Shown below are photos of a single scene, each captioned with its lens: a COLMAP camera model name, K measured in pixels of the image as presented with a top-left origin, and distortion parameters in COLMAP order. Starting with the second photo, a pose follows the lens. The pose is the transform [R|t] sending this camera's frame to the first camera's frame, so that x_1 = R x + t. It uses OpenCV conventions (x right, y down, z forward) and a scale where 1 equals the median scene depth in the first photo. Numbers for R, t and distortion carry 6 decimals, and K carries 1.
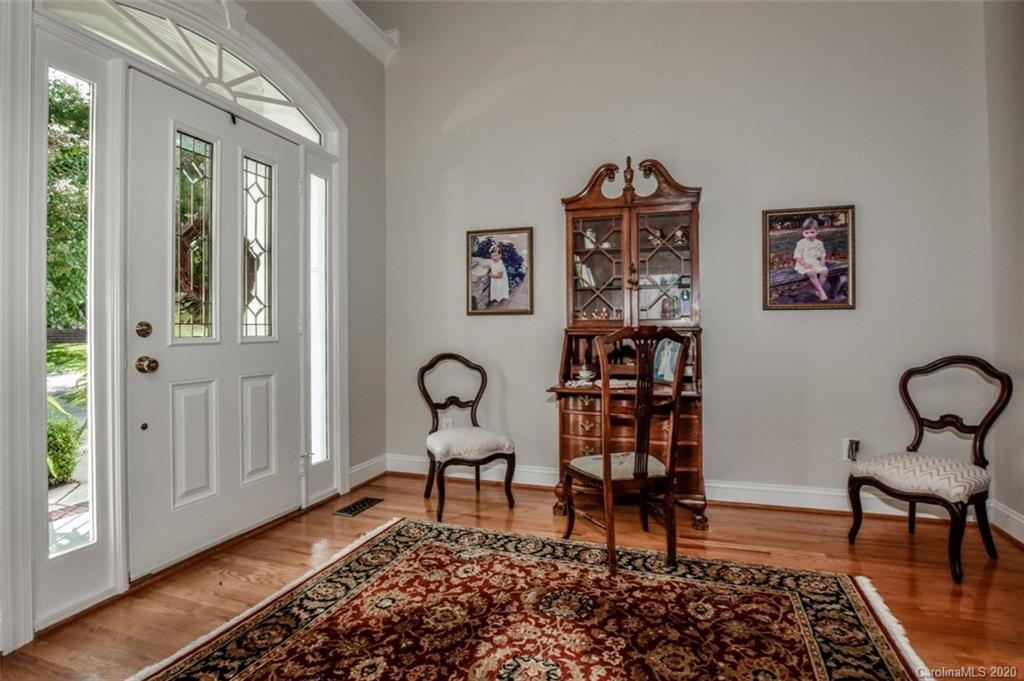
lens RADIAL K [[492.6, 0, 509.3], [0, 492.6, 336.9], [0, 0, 1]] dist [-0.027060, 0.000075]
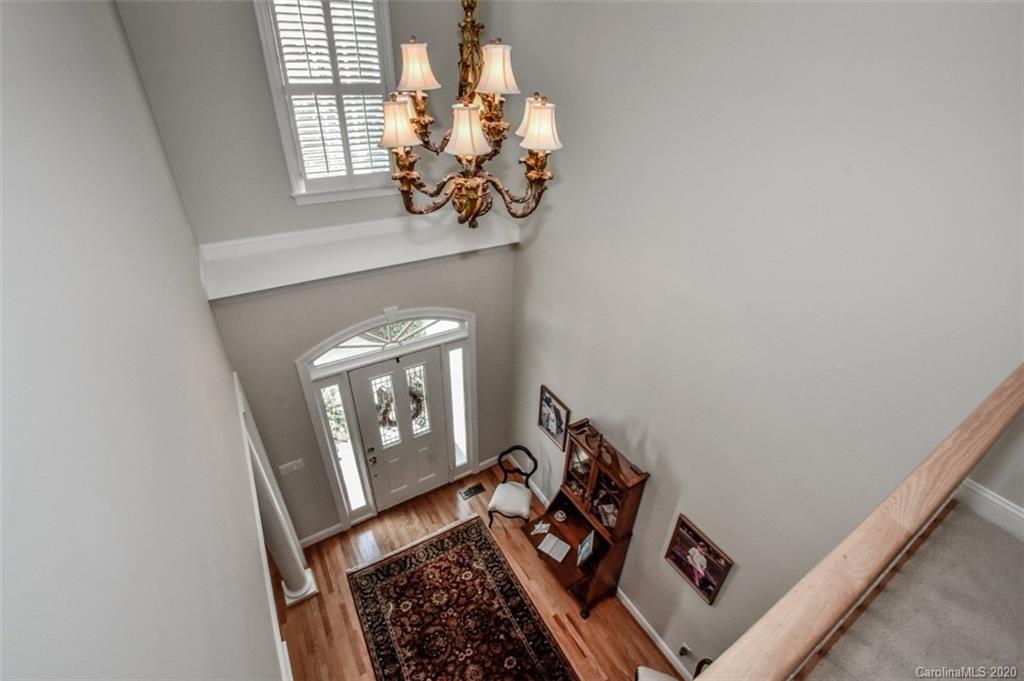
lens RADIAL K [[440.0, 0, 512.0], [0, 440.0, 340.5], [0, 0, 1]] dist [-0.001186, -0.000063]
pose [[0.770408, 0.353995, -0.530244, 0.846100], [-0.024497, 0.847510, 0.530213, -1.709248], [0.637080, -0.395491, 0.661601, 0.135509]]
